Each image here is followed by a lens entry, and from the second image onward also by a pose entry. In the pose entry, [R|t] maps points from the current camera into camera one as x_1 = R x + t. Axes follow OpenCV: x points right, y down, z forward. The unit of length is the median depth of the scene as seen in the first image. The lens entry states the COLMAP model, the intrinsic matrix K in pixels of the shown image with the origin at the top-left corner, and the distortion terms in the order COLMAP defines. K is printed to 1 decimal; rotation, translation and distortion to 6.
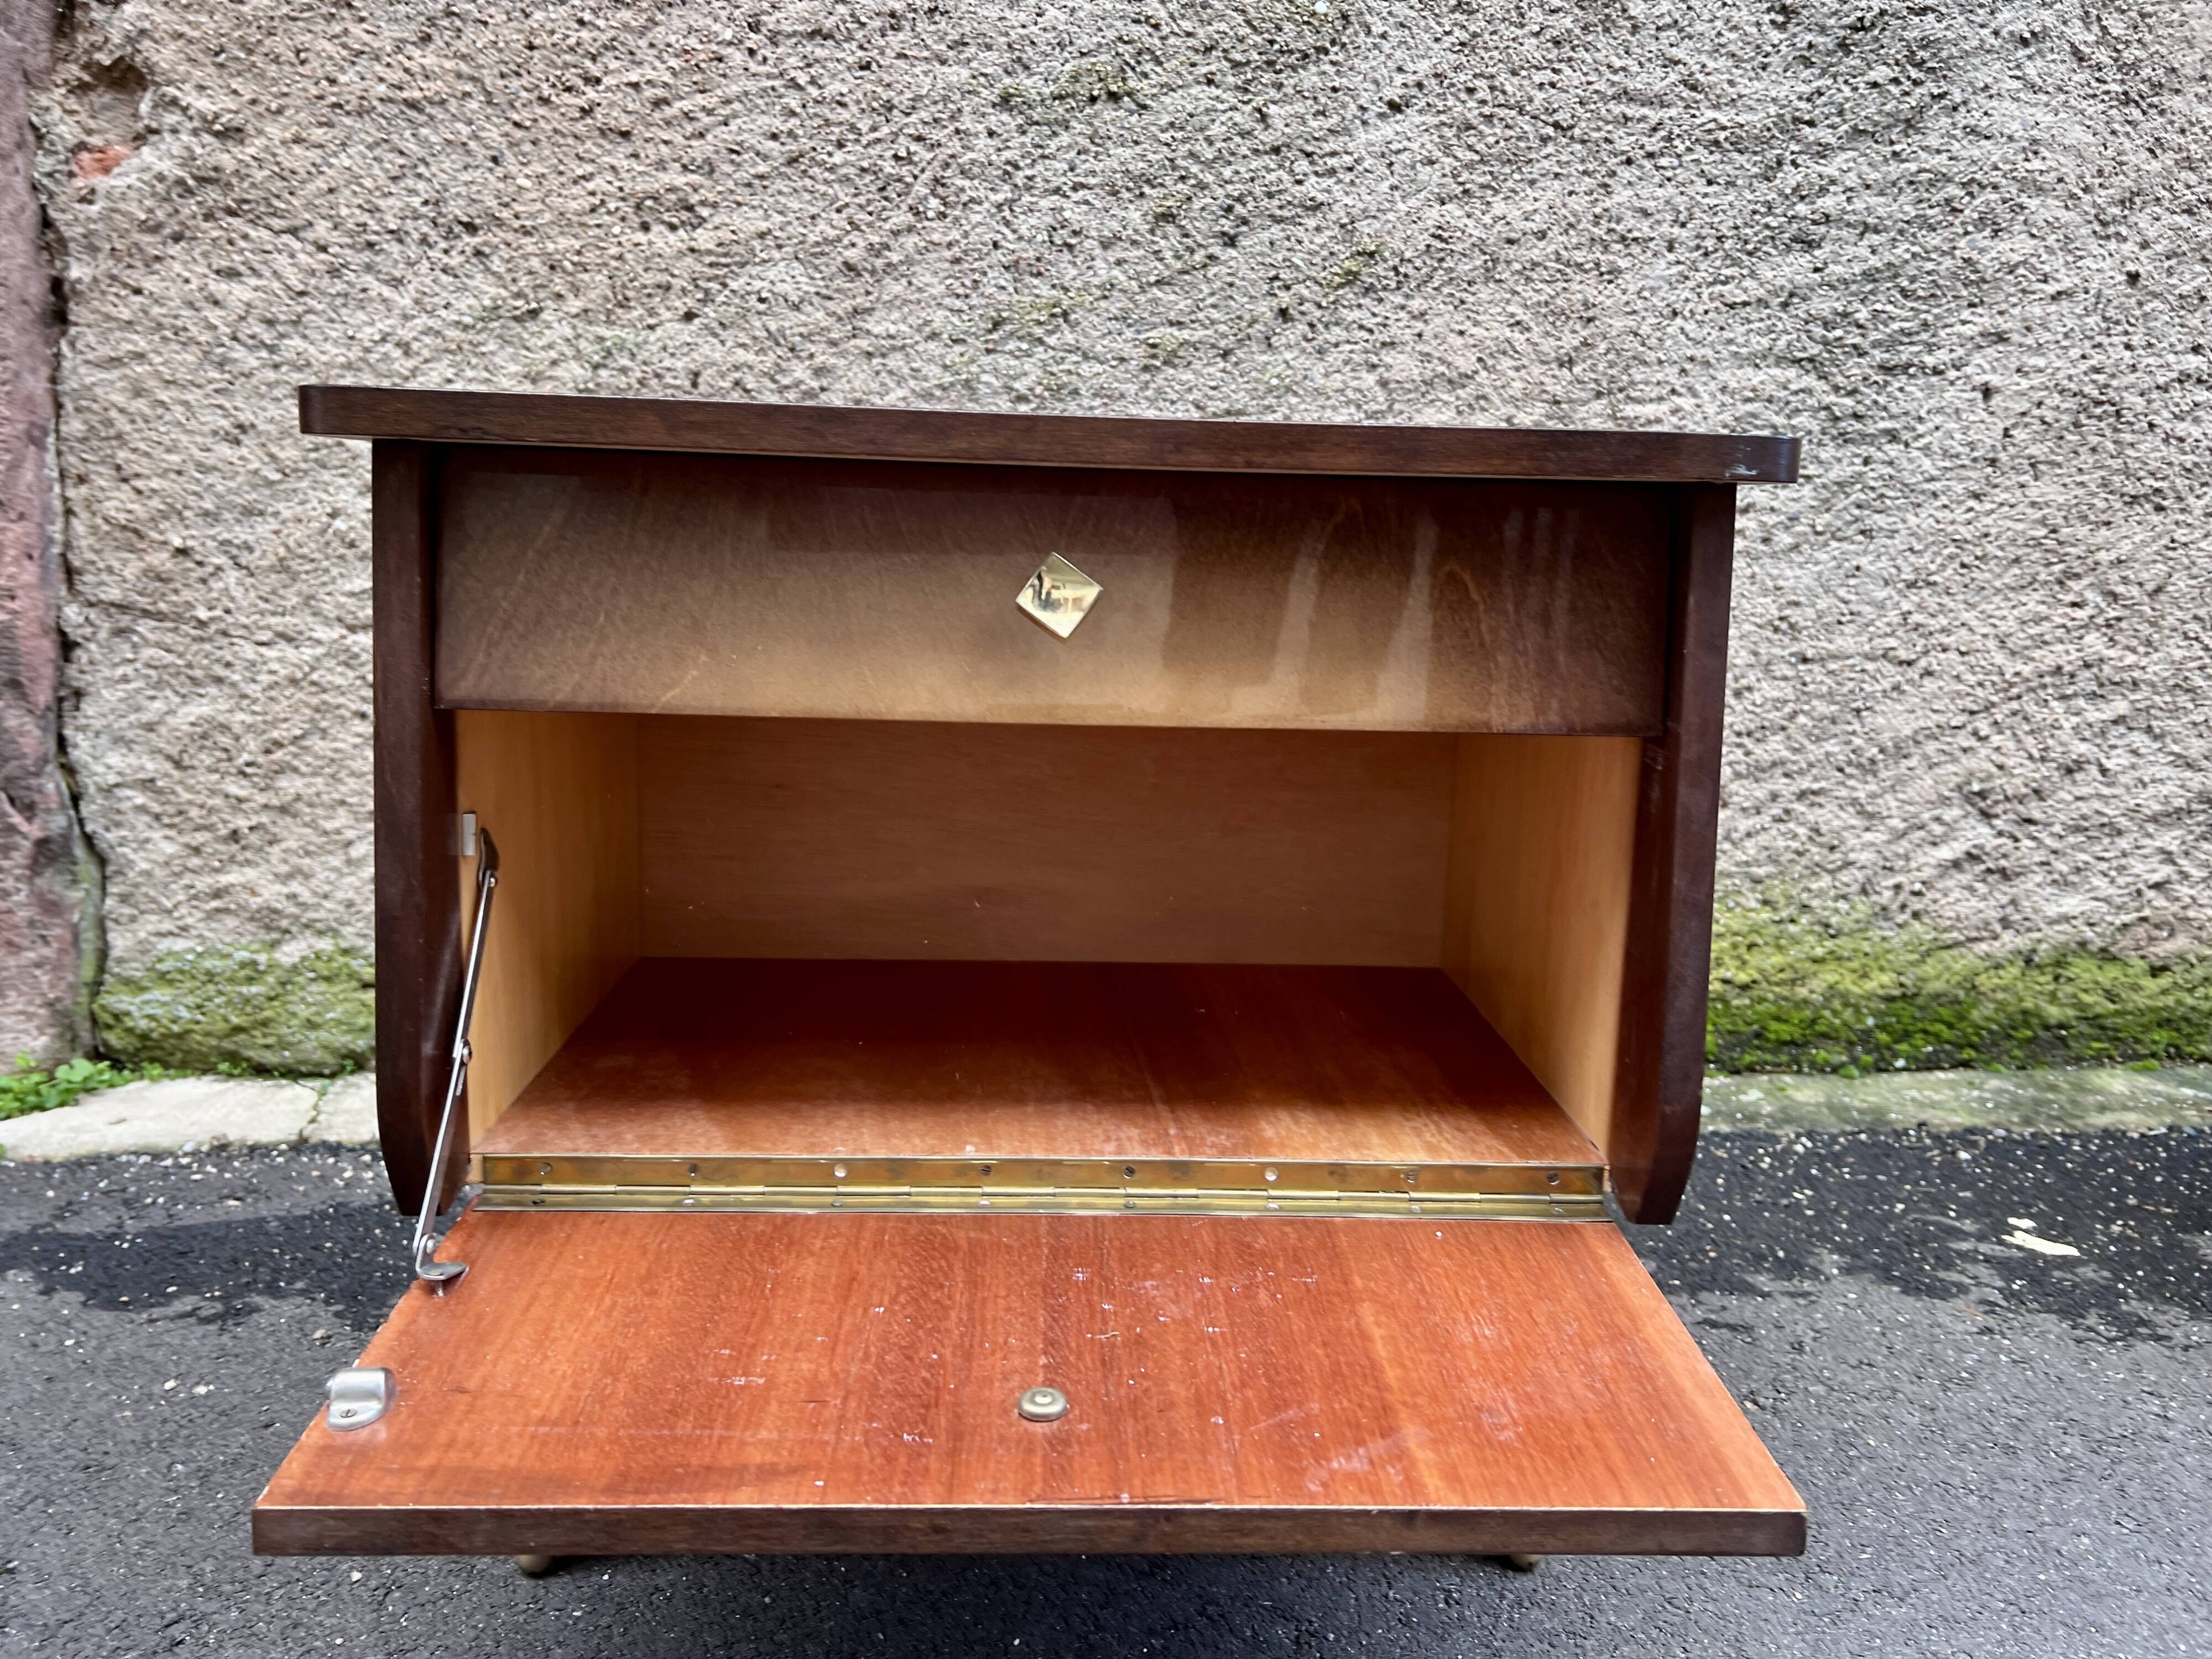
lens RADIAL K [[1657.7, 0, 1103.6], [0, 1657.7, 823.6], [0, 0, 1]] dist [0.006030, -0.013813]
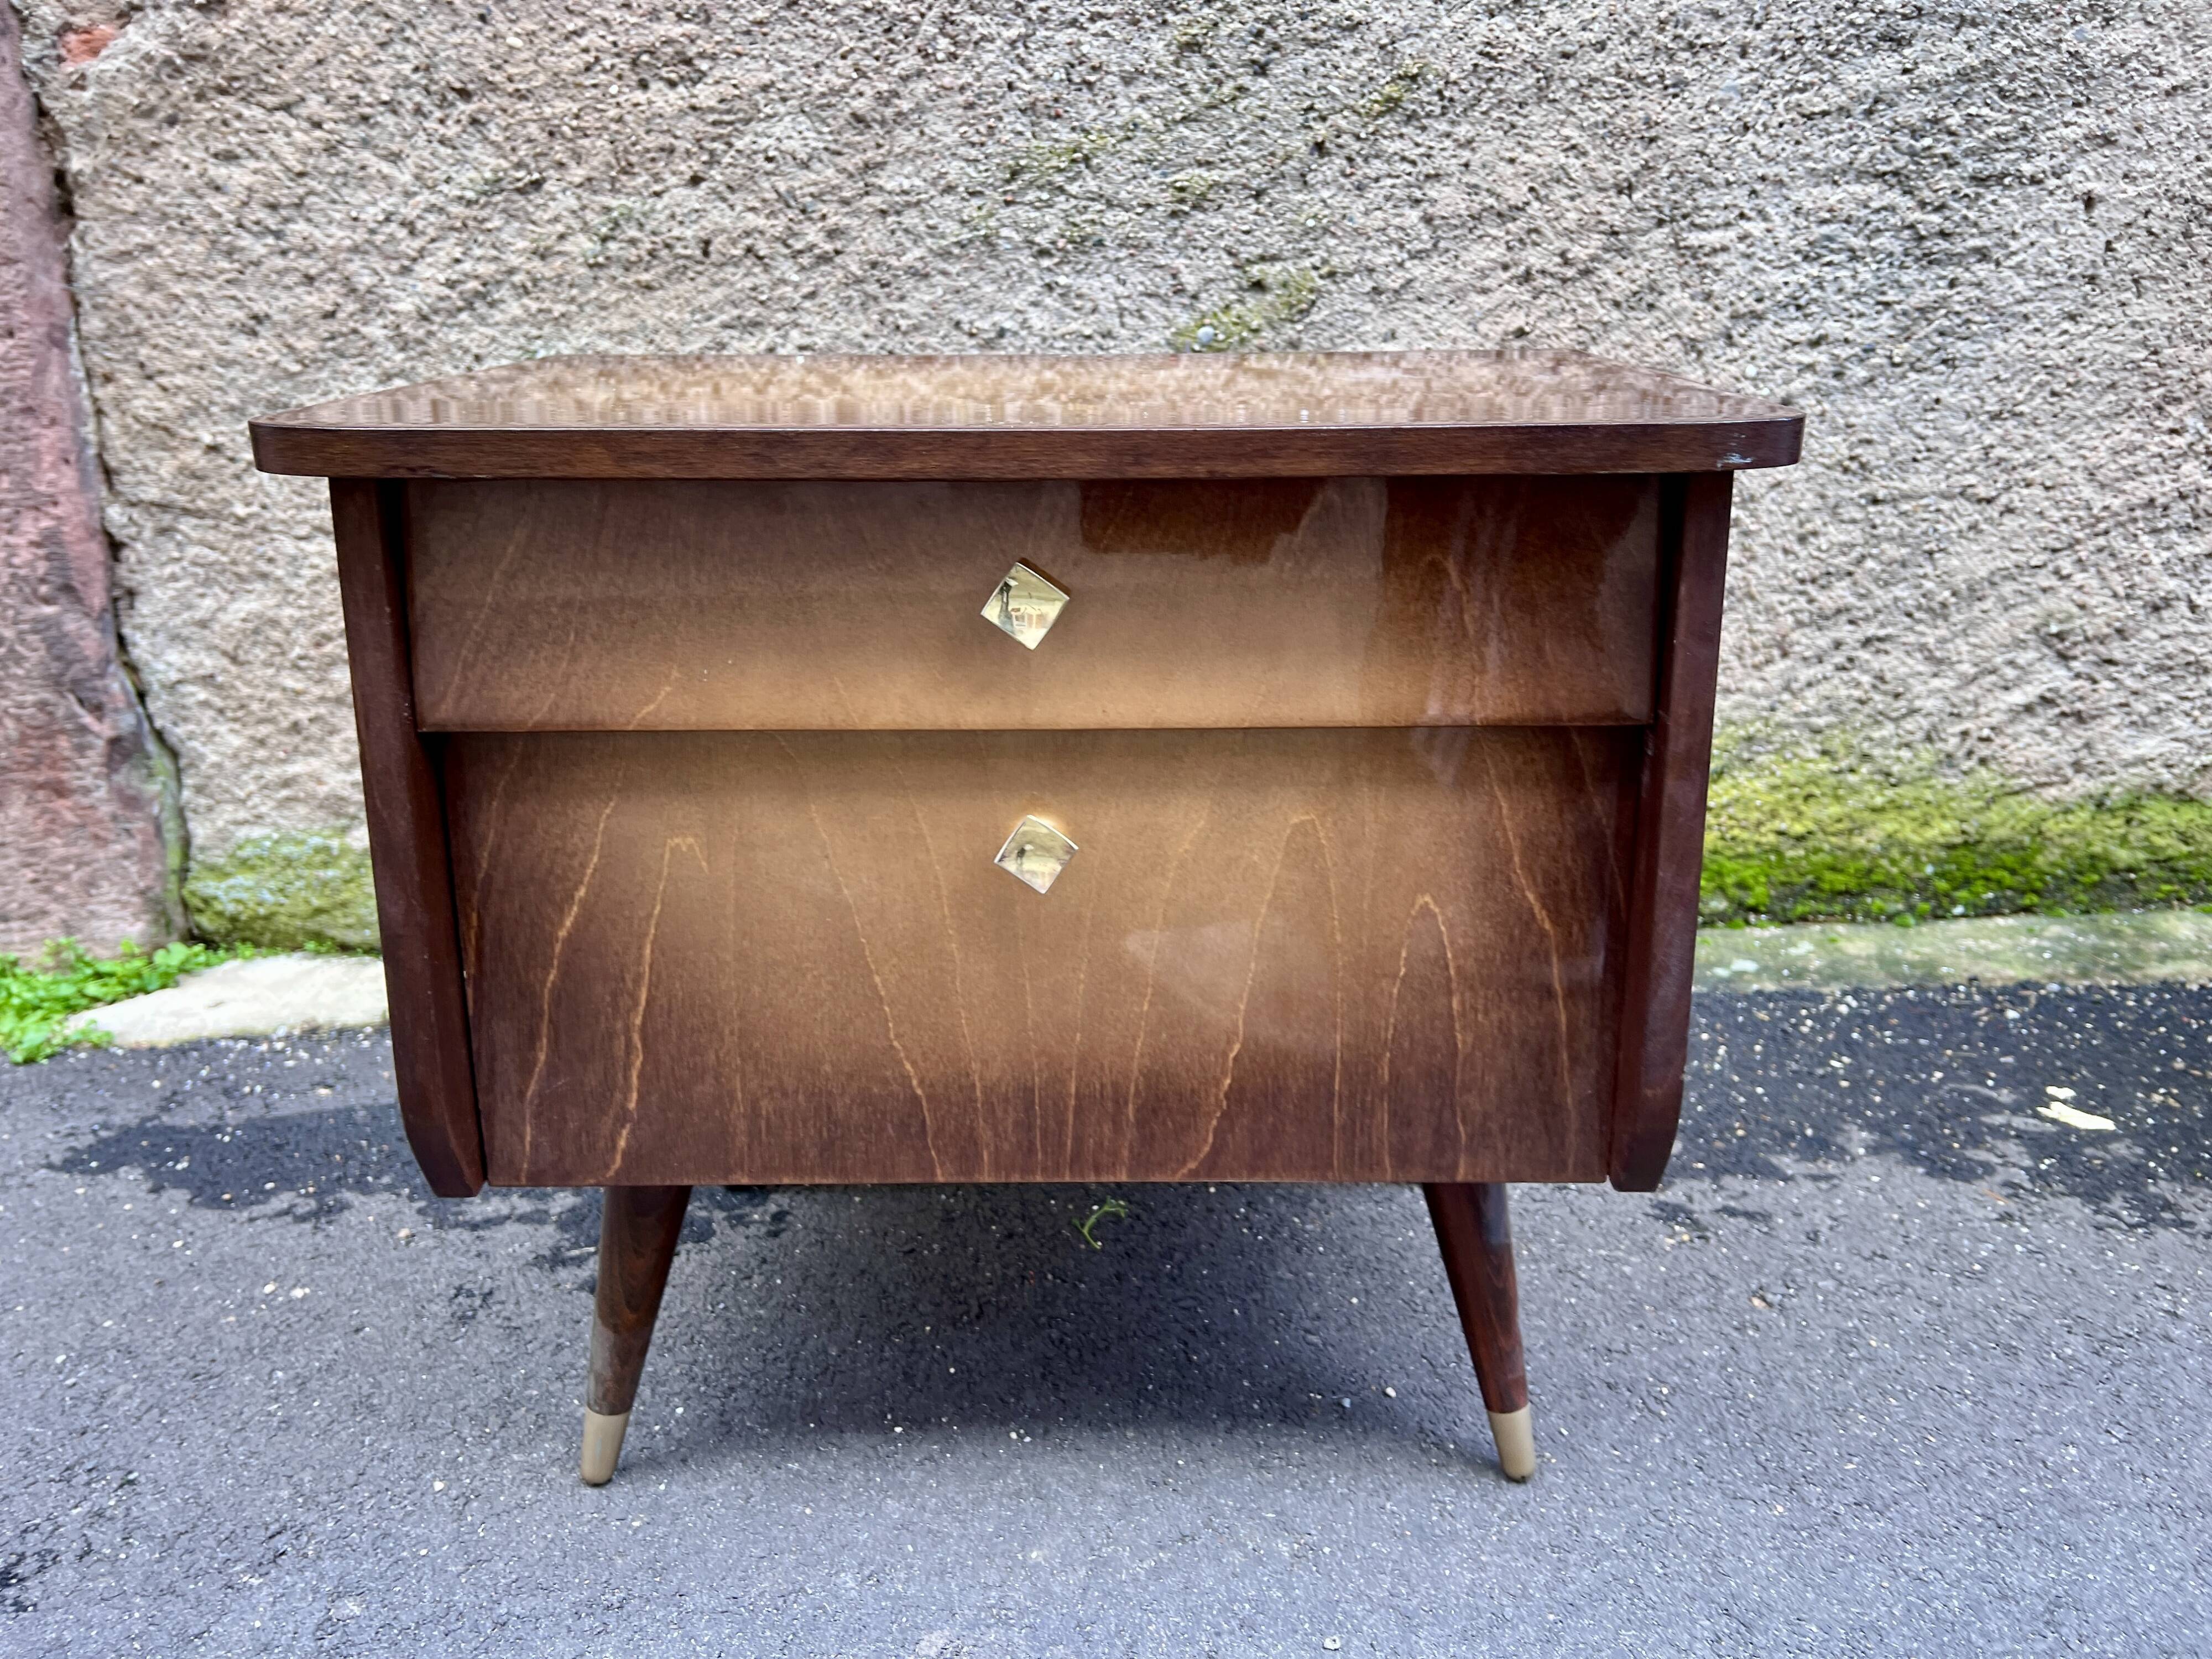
lens RADIAL K [[1652.4, 0, 1107.0], [0, 1652.4, 842.9], [0, 0, 1]] dist [0.018802, -0.033412]
pose [[0.998058, -0.019392, -0.059191, 0.036450], [0.028648, 0.986737, 0.159781, -0.073029], [0.055307, -0.161167, 0.985376, 0.007275]]
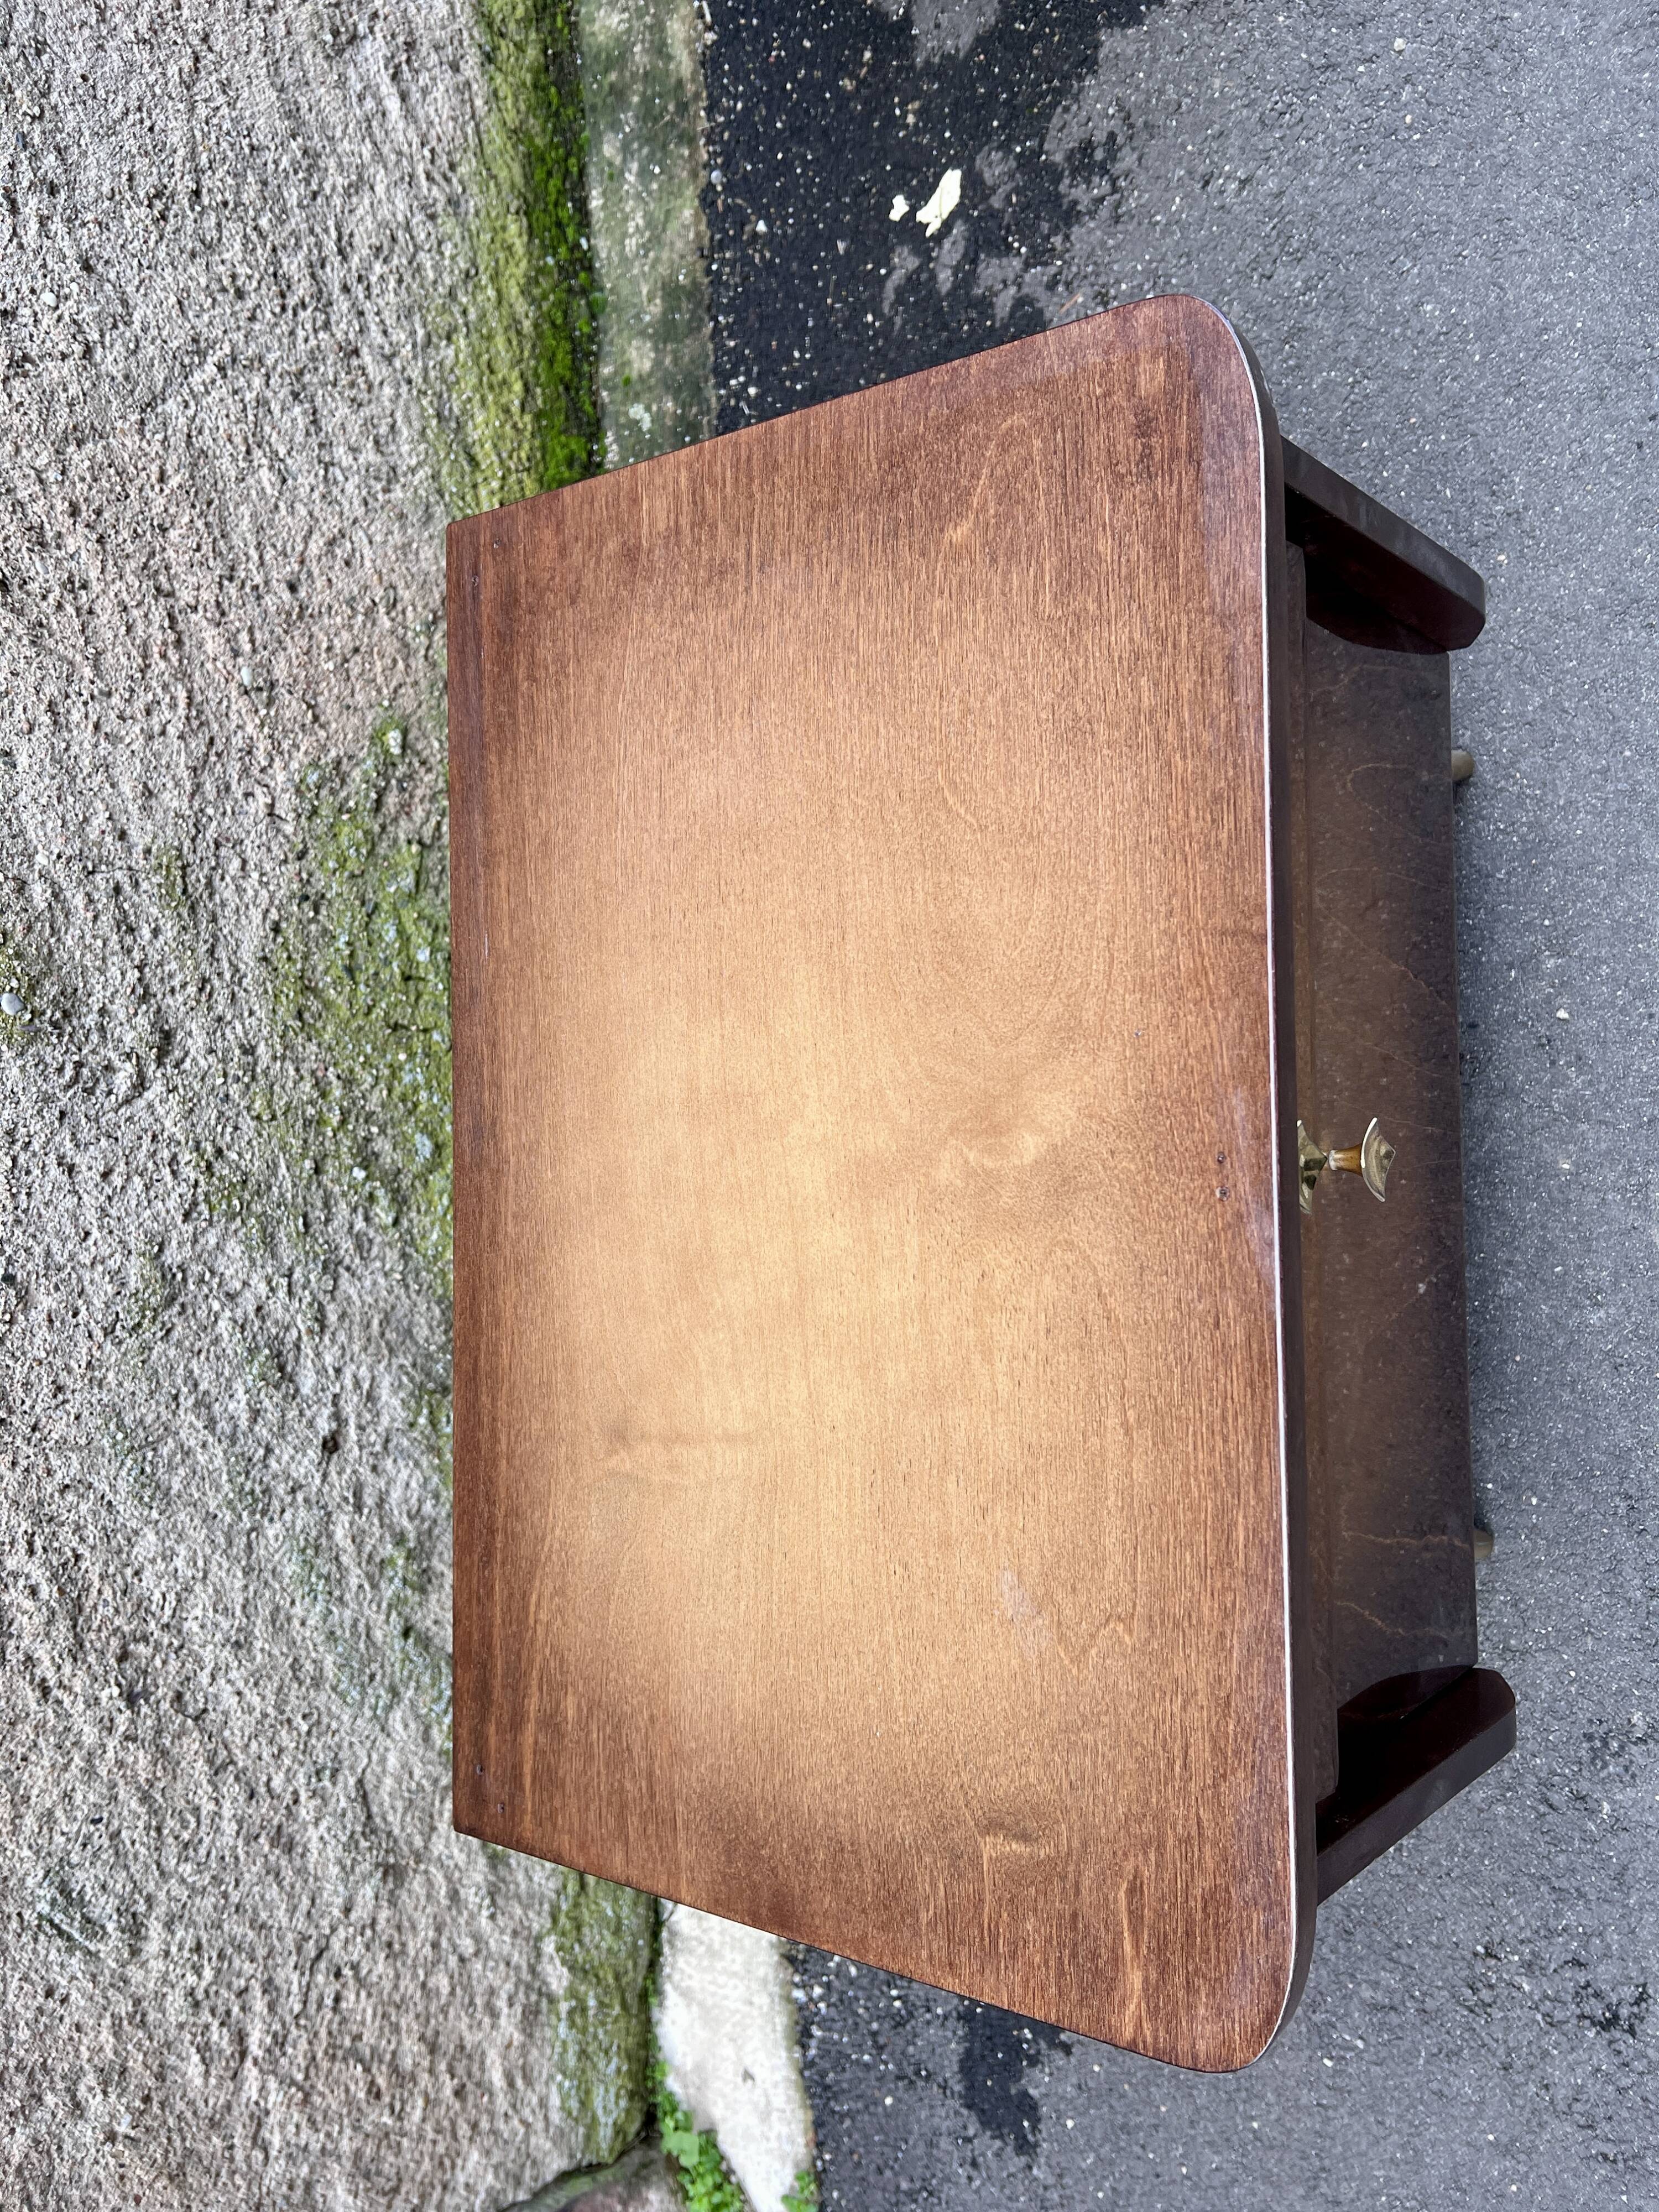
lens RADIAL K [[1641.7, 0, 829.5], [0, 1641.7, 1106.0], [0, 0, 1]] dist [0.043022, -0.059039]
pose [[-0.000718, -0.999791, -0.020451, 0.012810], [0.718105, -0.014748, 0.695778, -0.450527], [-0.695934, -0.014186, 0.717966, 0.245714]]
